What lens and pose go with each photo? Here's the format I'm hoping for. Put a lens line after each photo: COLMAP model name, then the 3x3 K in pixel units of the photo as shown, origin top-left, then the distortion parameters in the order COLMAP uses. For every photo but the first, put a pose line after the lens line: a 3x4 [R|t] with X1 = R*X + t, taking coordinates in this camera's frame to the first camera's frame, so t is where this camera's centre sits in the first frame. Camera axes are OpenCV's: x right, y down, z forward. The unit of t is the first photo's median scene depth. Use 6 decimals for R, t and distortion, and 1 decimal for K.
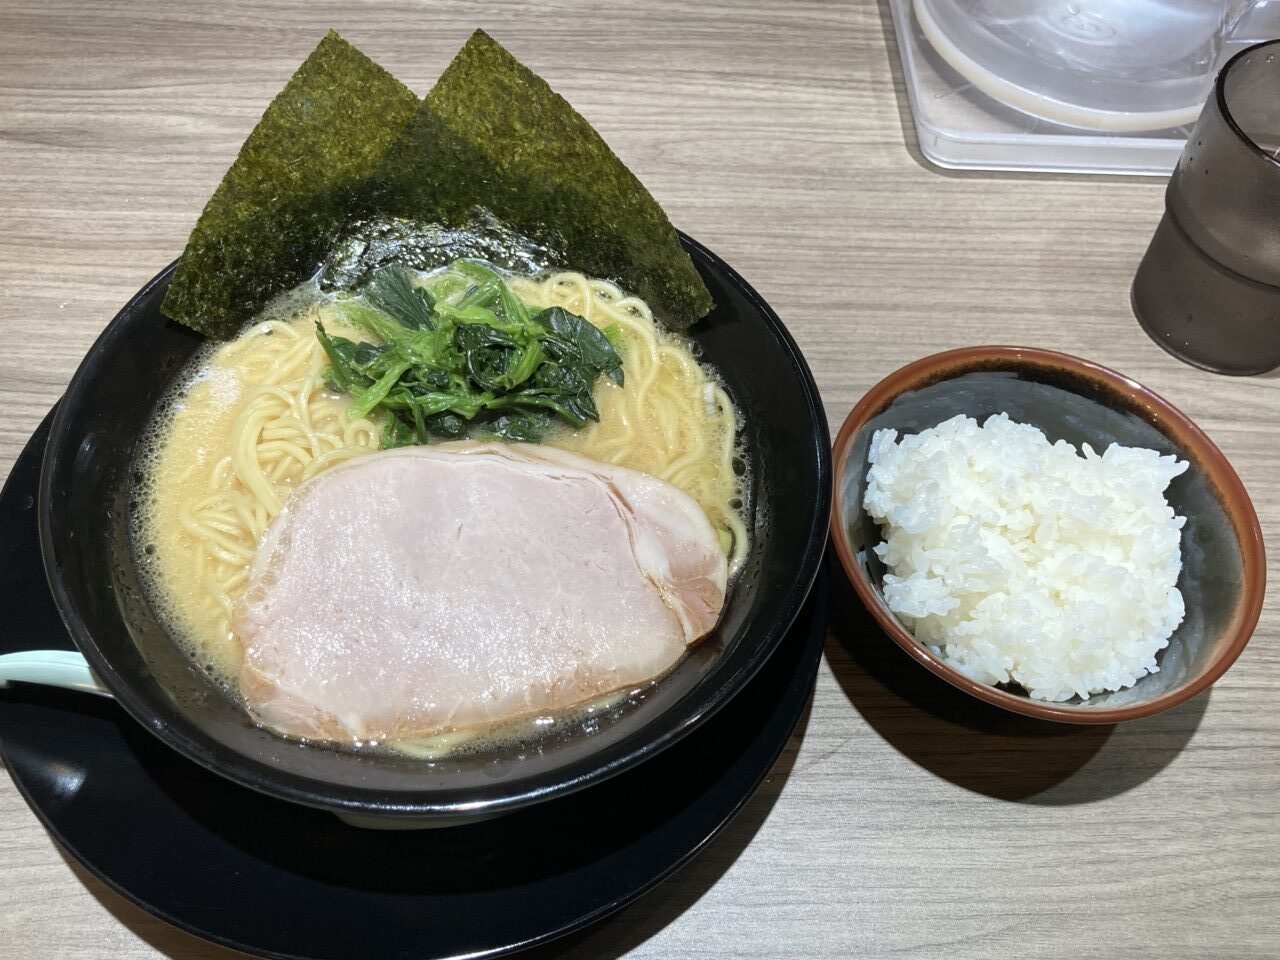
lens RADIAL K [[1326.2, 0, 640.7], [0, 1326.2, 478.8], [0, 0, 1]] dist [0.062542, 0.000000]
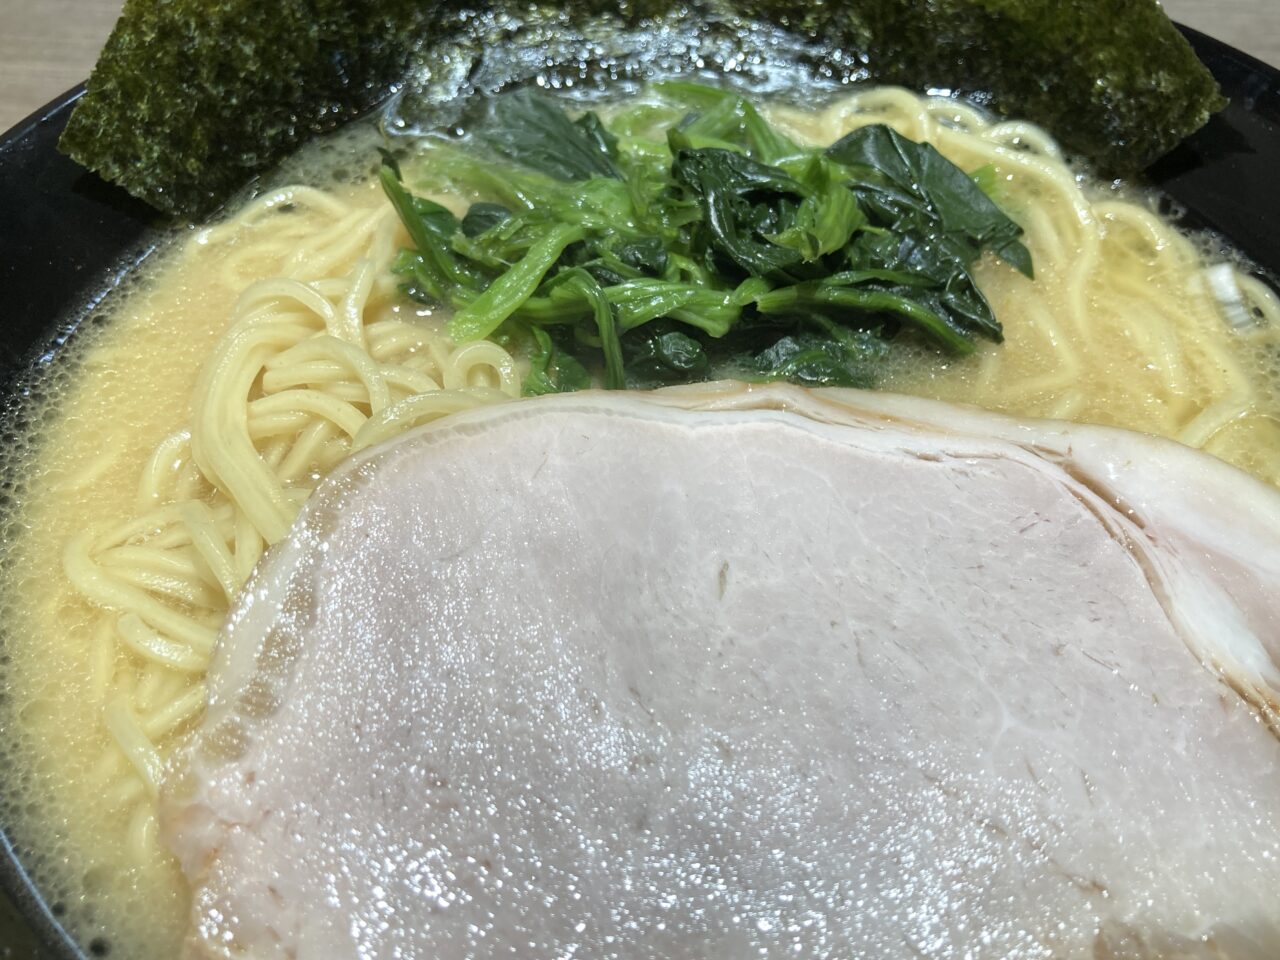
lens RADIAL K [[1326.2, 0, 627.0], [0, 1326.2, 481.0], [0, 0, 1]] dist [0.062542, 0.000000]
pose [[0.997661, -0.030274, -0.061281, -0.132835], [0.023165, 0.993261, -0.113558, 0.052595], [0.064305, 0.111872, 0.991640, 0.557489]]
